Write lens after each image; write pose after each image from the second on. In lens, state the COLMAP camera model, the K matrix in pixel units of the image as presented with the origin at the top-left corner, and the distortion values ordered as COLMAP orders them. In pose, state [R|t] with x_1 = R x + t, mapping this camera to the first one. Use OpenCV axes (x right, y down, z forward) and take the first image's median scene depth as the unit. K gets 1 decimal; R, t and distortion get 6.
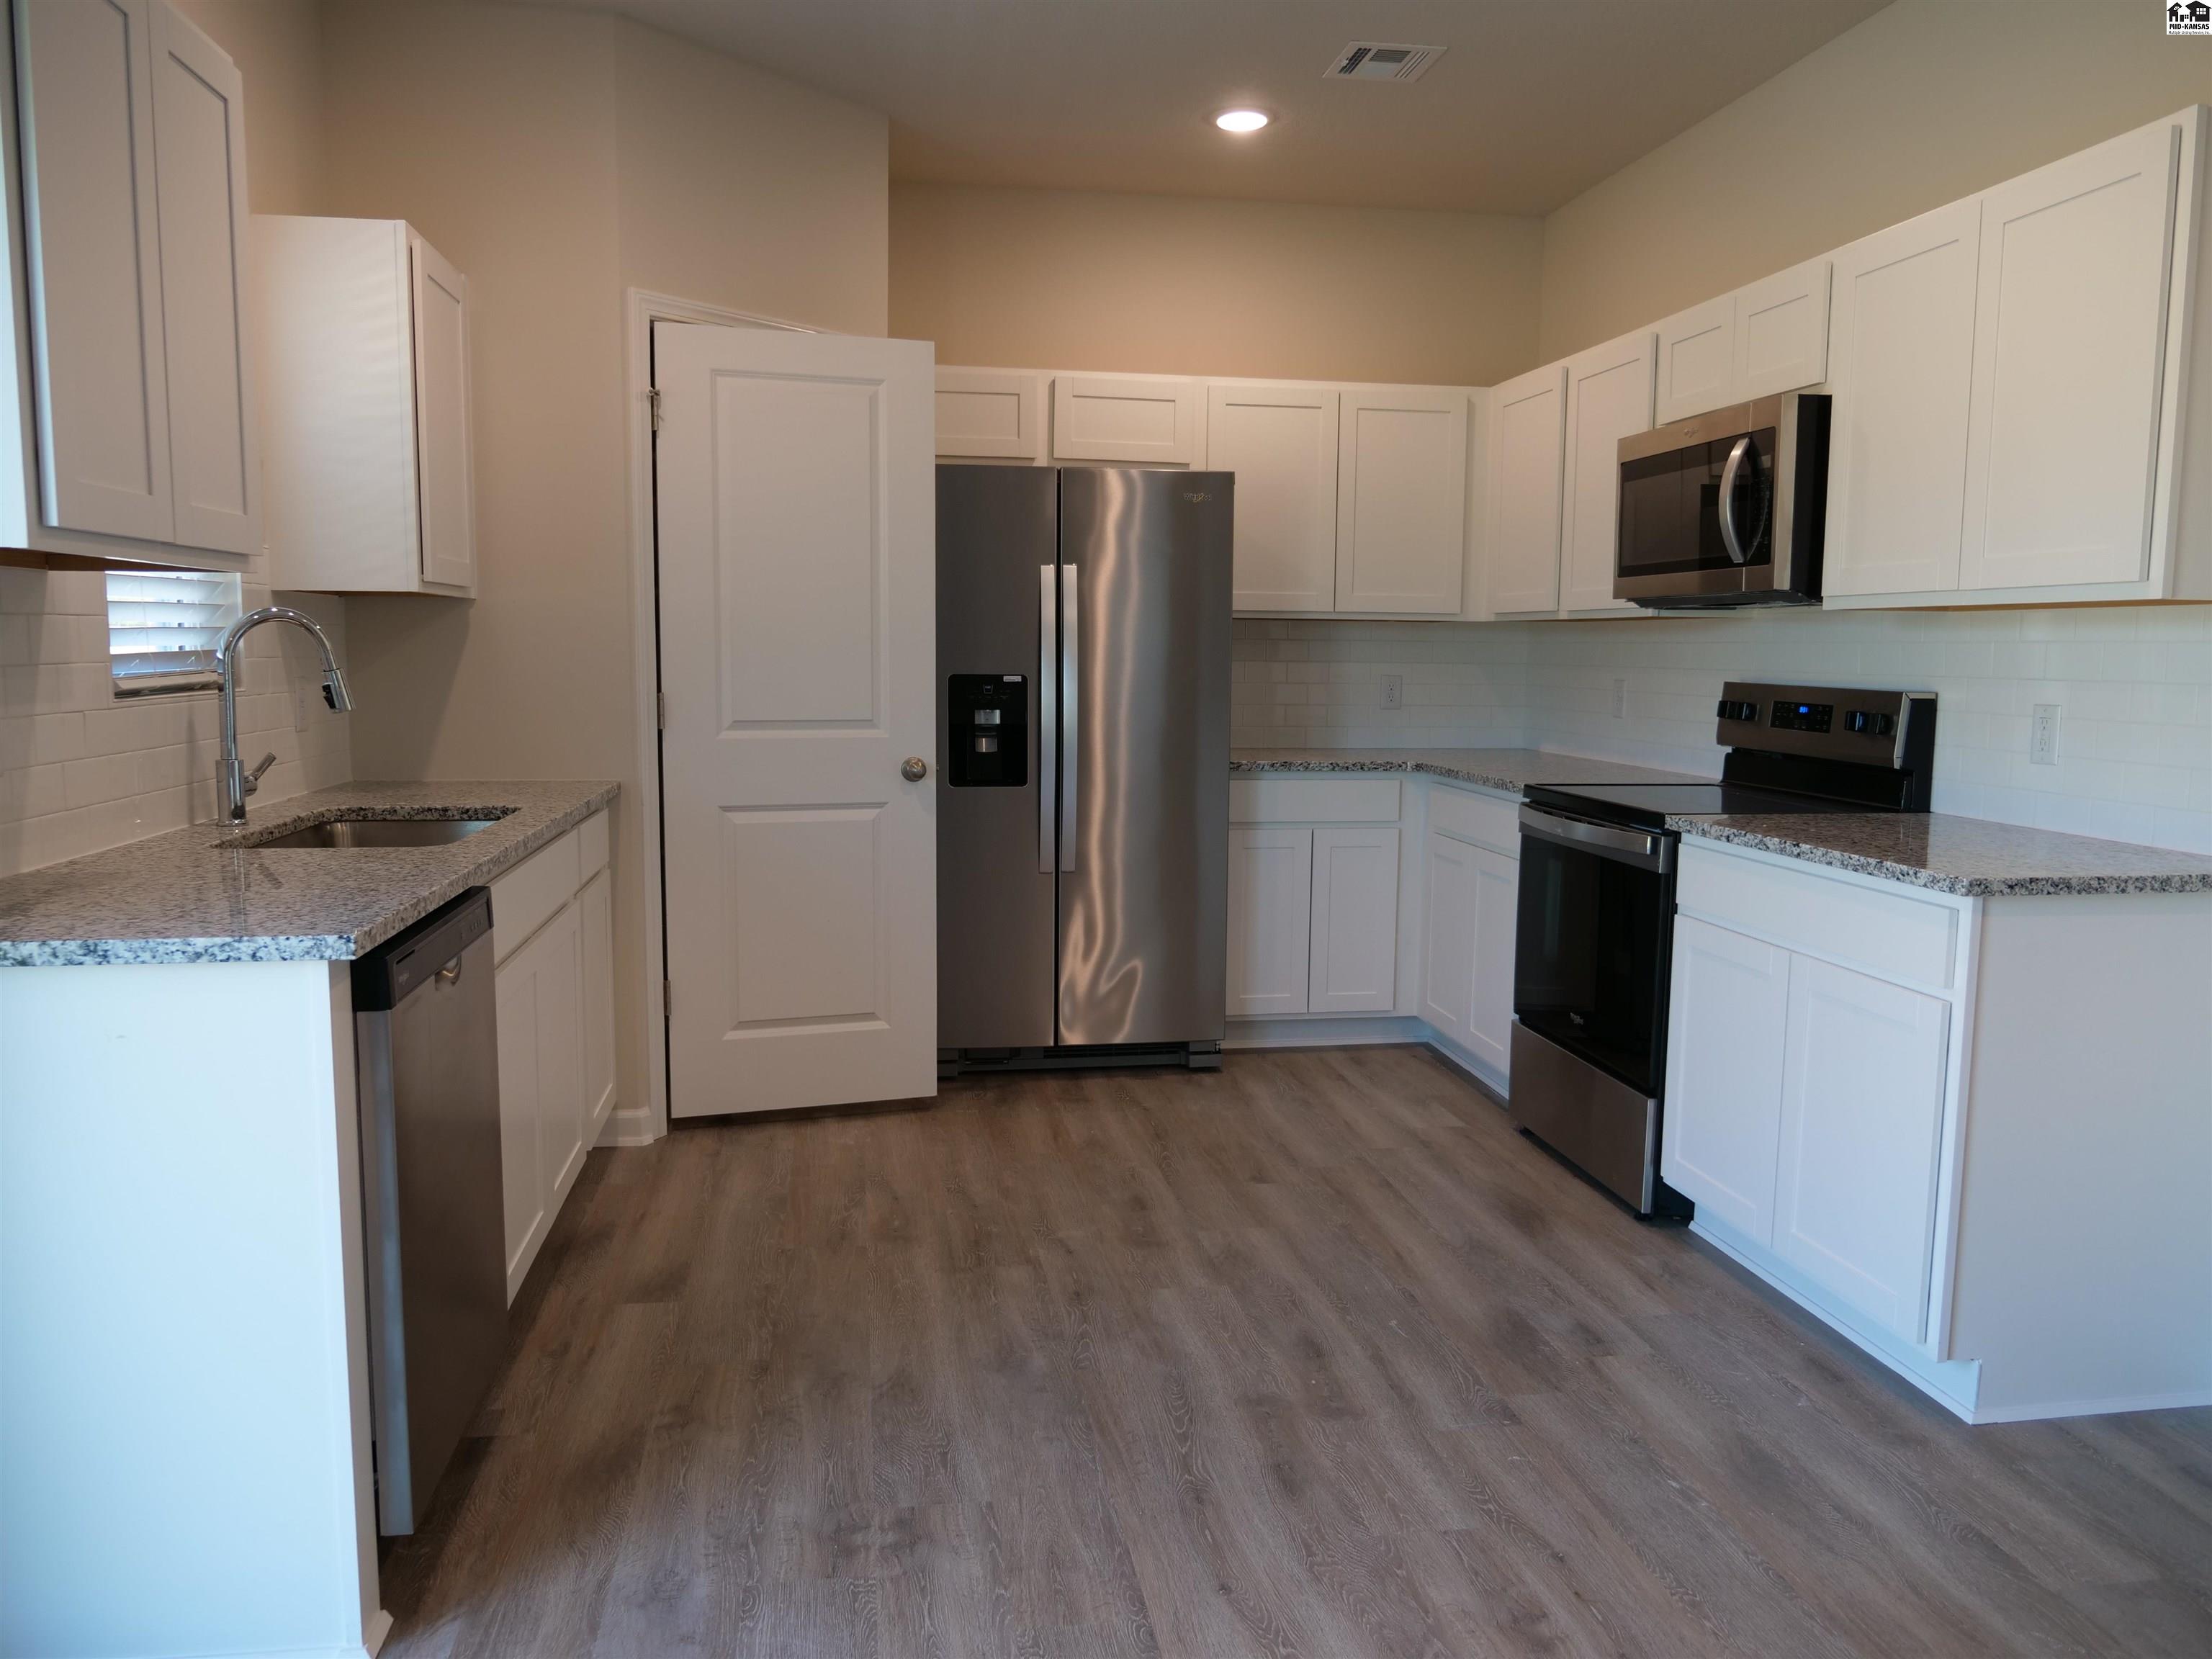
lens RADIAL K [[1583.5, 0, 1106.0], [0, 1583.5, 829.5], [0, 0, 1]] dist [-0.001443, -0.000298]
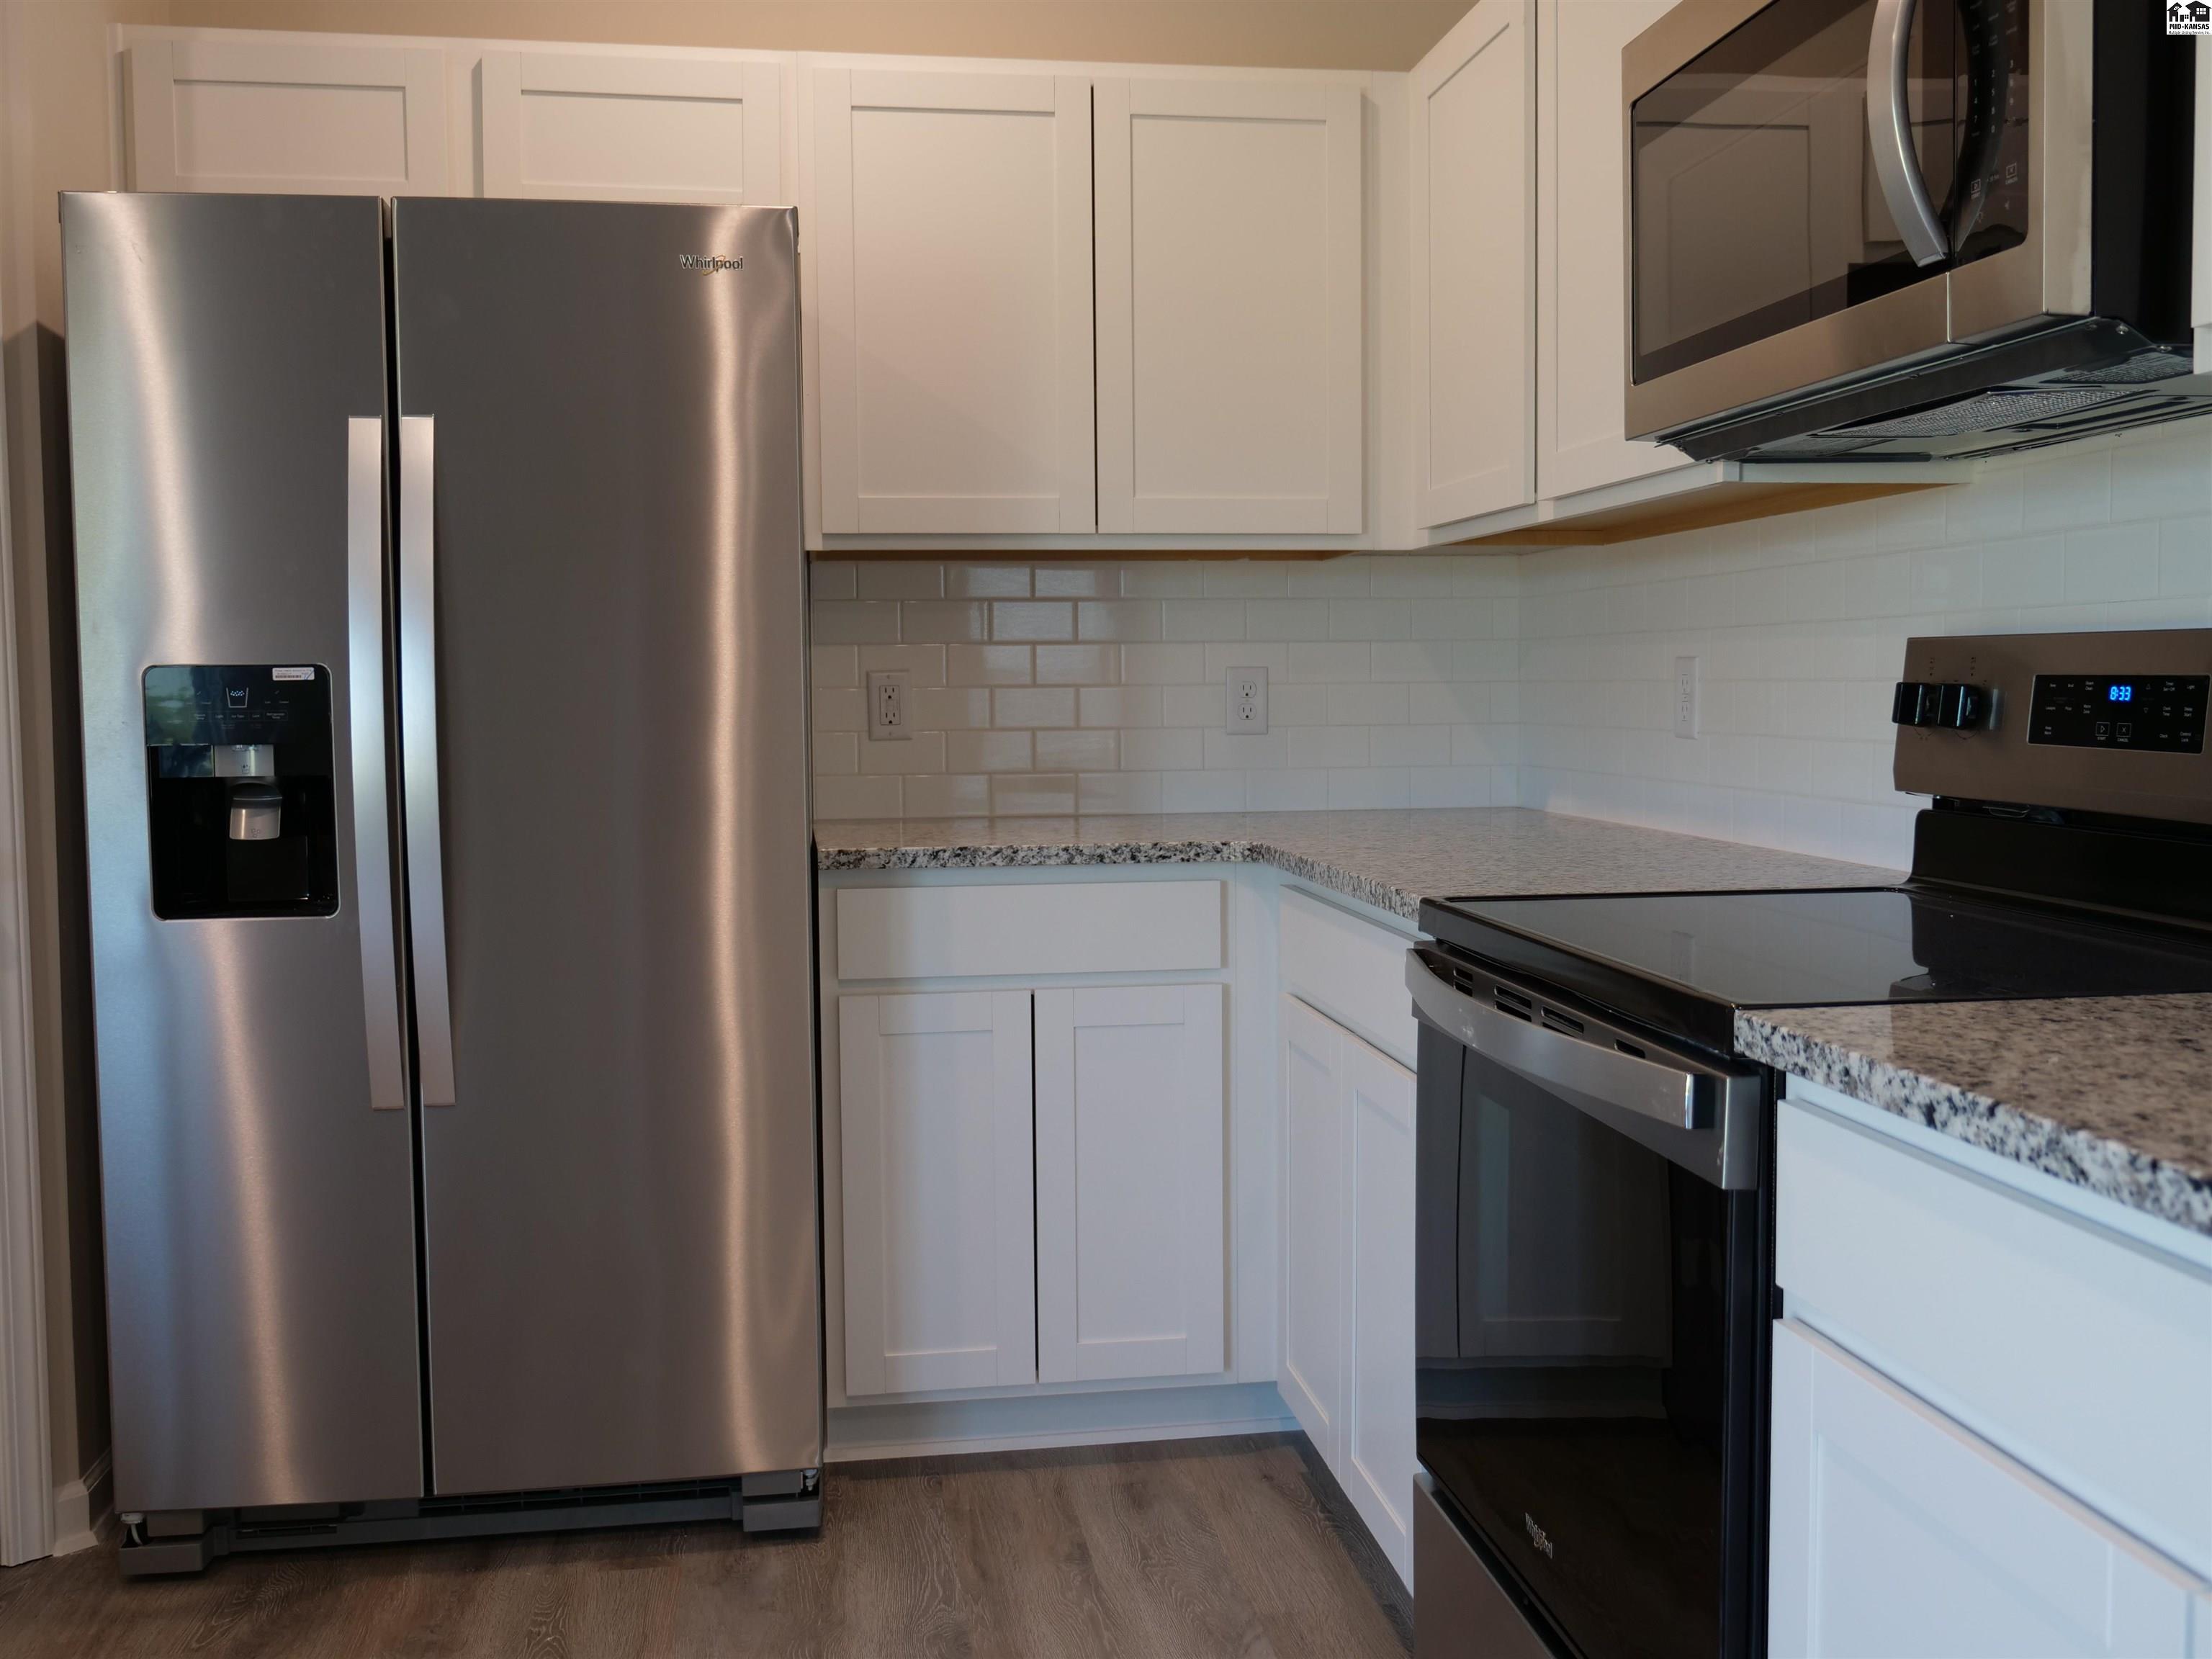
lens RADIAL K [[2011.8, 0, 1106.0], [0, 2011.8, 829.5], [0, 0, 1]] dist [-0.010673, -0.000216]
pose [[0.999715, -0.019424, -0.013881, 0.188226], [0.018807, 0.998888, -0.043233, -0.025024], [0.014705, 0.042960, 0.998969, 0.476827]]
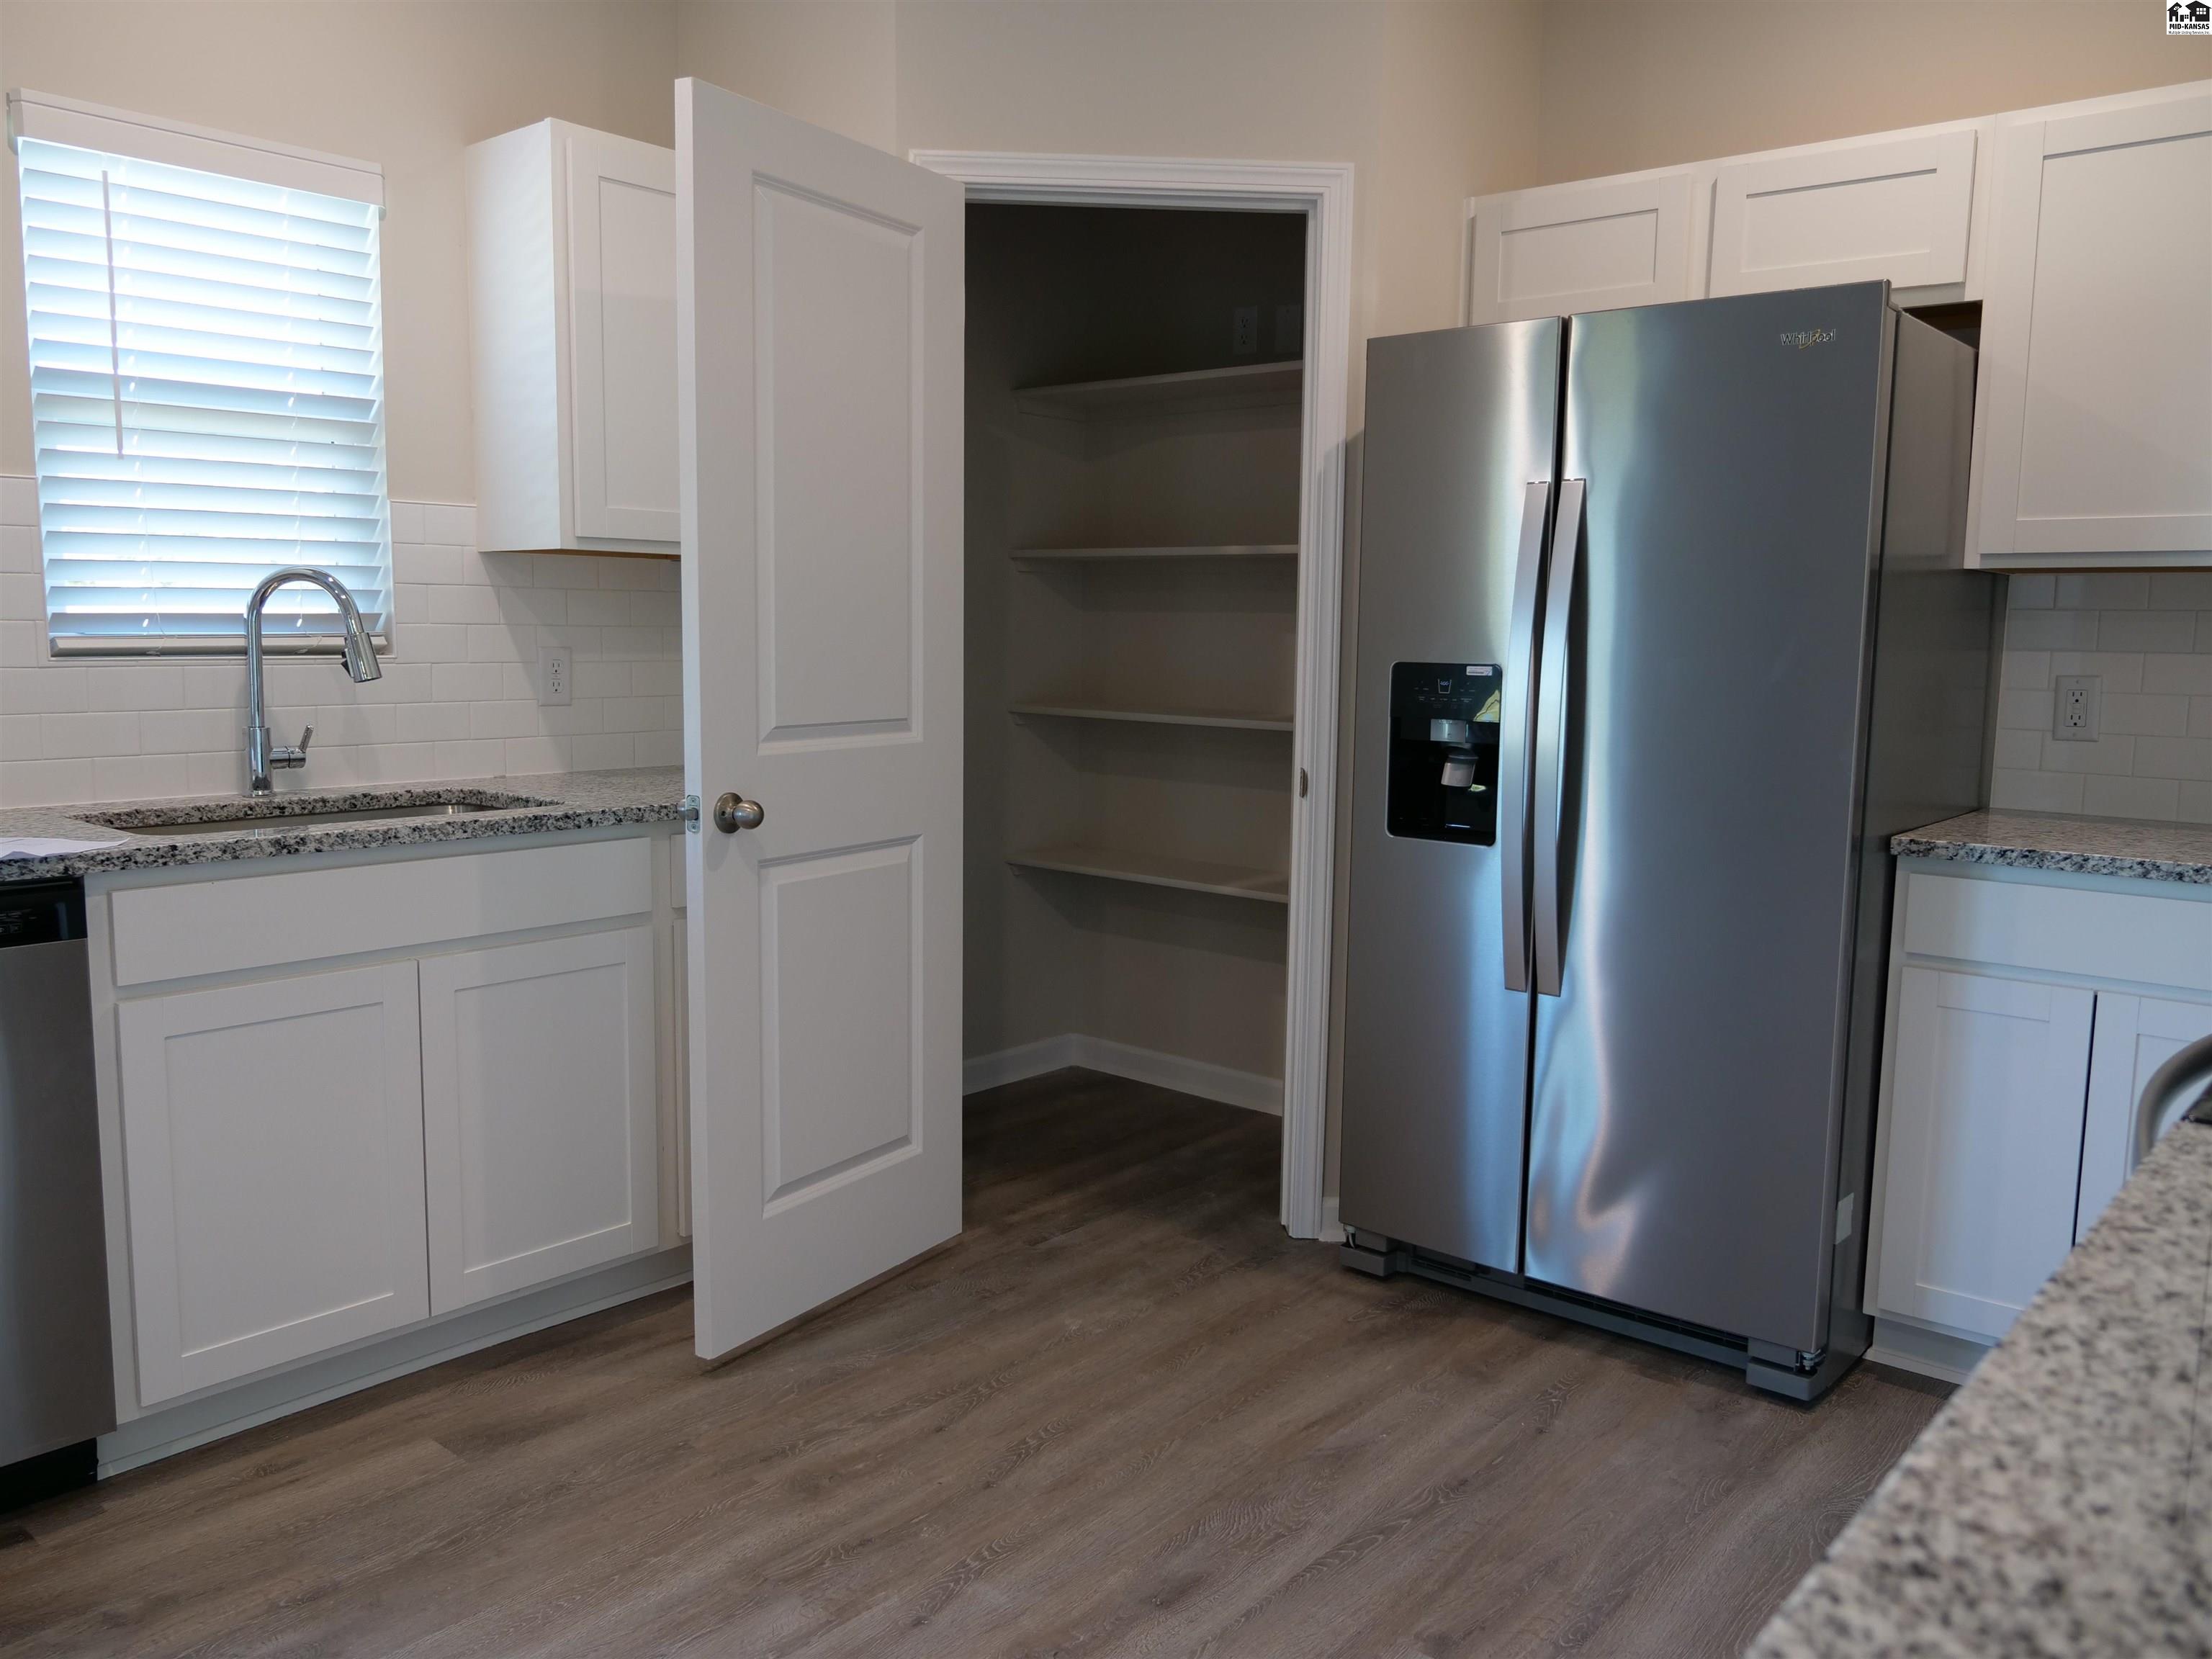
lens RADIAL K [[1690.3, 0, 1106.0], [0, 1690.3, 829.5], [0, 0, 1]] dist [-0.004684, -0.004242]
pose [[0.651634, 0.090585, -0.753105, 0.374232], [-0.095003, 0.994772, 0.037451, -0.047540], [0.752561, 0.047143, 0.656833, 0.492127]]
